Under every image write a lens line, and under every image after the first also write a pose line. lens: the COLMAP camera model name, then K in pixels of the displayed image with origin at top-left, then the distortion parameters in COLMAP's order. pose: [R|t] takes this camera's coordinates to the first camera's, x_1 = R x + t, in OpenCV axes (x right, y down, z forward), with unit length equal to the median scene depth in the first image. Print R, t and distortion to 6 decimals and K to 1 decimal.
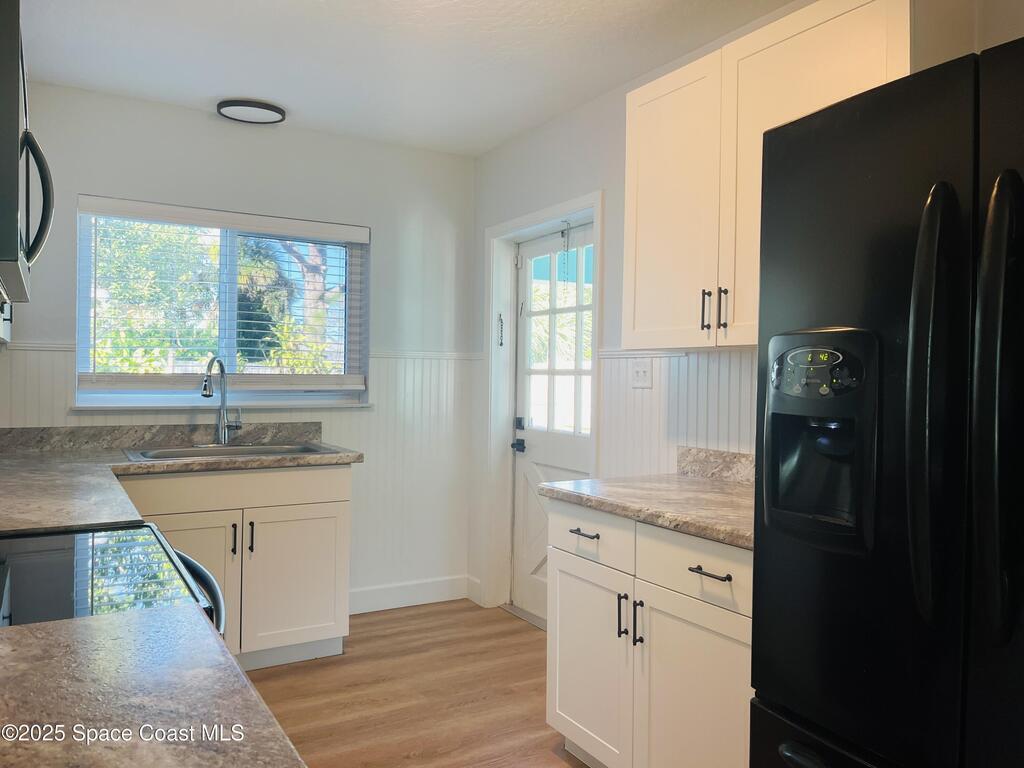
lens RADIAL K [[782.1, 0, 526.8], [0, 782.1, 387.7], [0, 0, 1]] dist [0.066855, -0.110943]
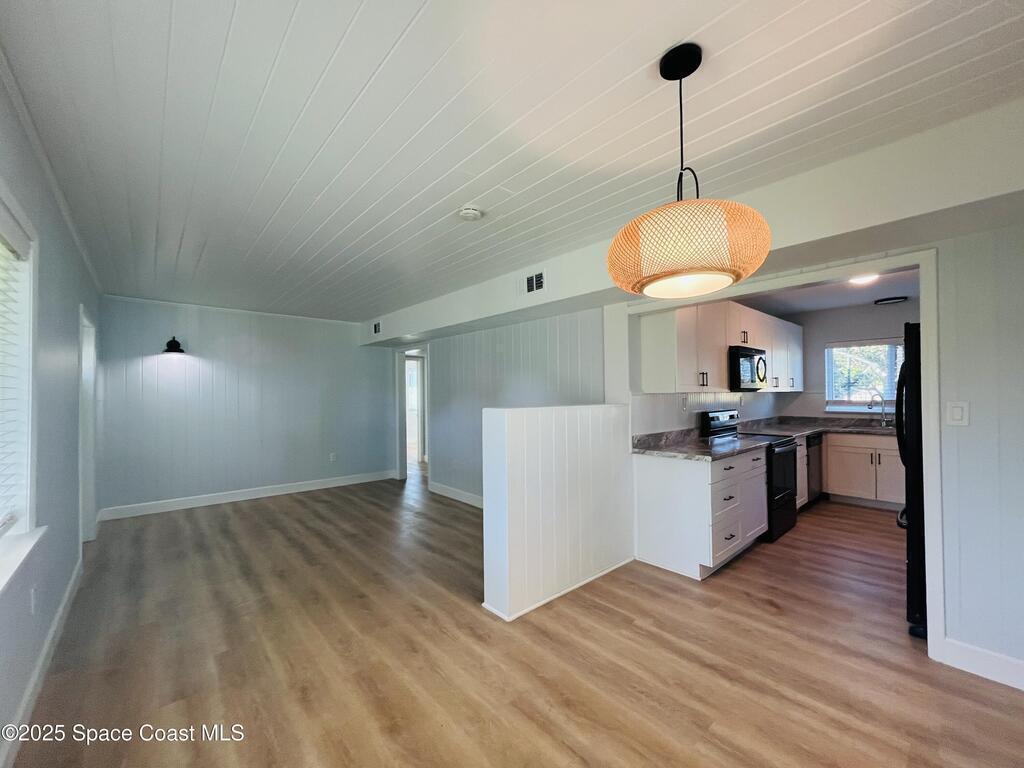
lens RADIAL K [[409.9, 0, 513.1], [0, 409.9, 388.3], [0, 0, 1]] dist [-0.001282, 0.000022]
pose [[0.185402, -0.025768, -0.982325, 0.762958], [-0.006165, 0.999606, -0.027385, -0.013263], [0.982643, 0.011133, 0.185170, -0.498207]]
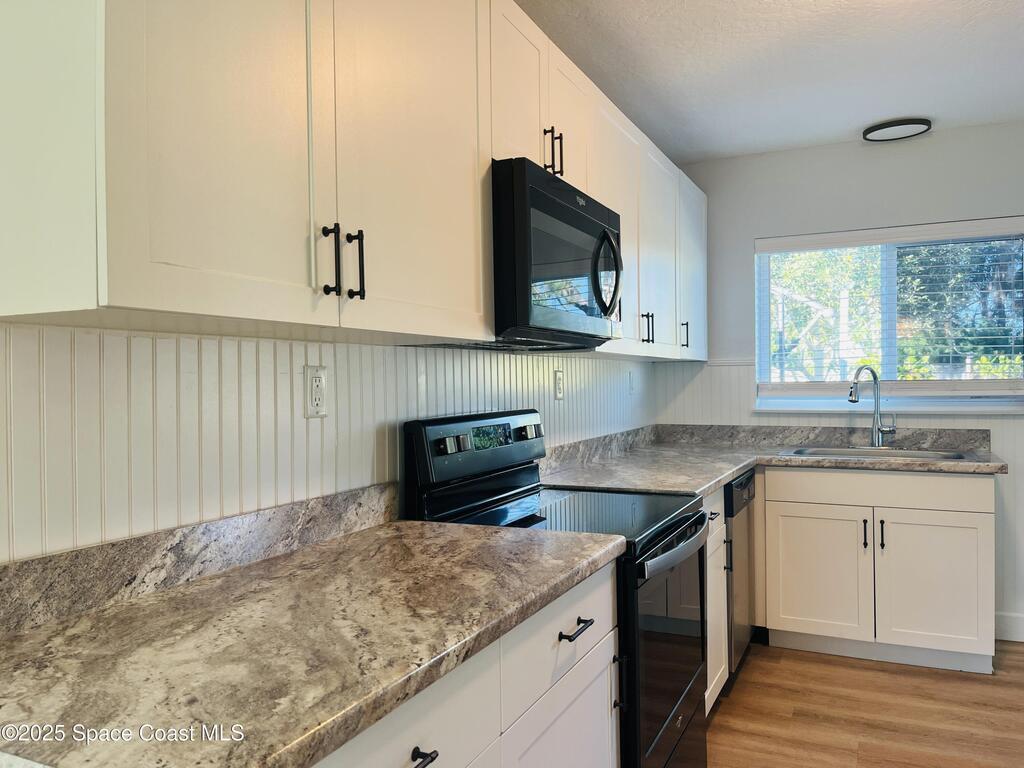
lens RADIAL K [[782.0, 0, 512.0], [0, 782.0, 384.0], [0, 0, 1]] dist [0.076526, -0.114442]
pose [[0.553521, -0.015325, -0.832694, 0.239525], [0.004878, 0.999873, -0.015159, 0.000449], [0.832821, 0.004329, 0.553525, -0.005526]]
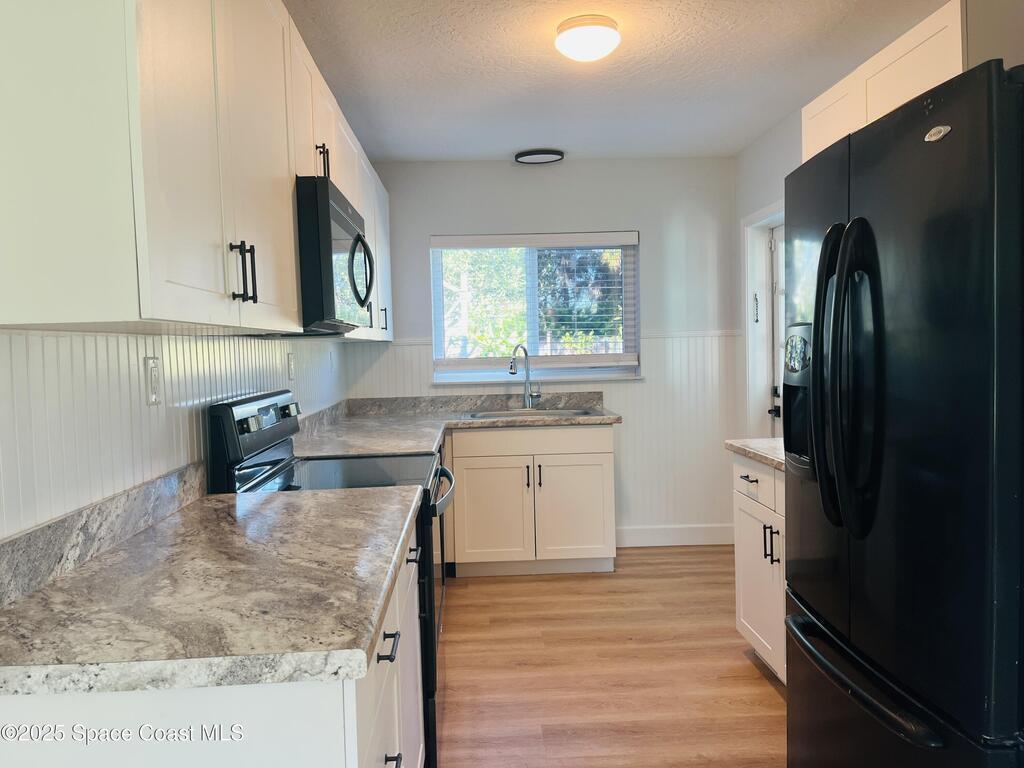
lens RADIAL K [[782.0, 0, 512.0], [0, 782.0, 384.0], [0, 0, 1]] dist [0.076526, -0.114442]
pose [[0.880545, -0.013028, -0.473784, 0.230312], [0.029522, 0.999189, 0.027391, -0.008161], [0.473043, -0.038106, 0.880215, -0.194249]]
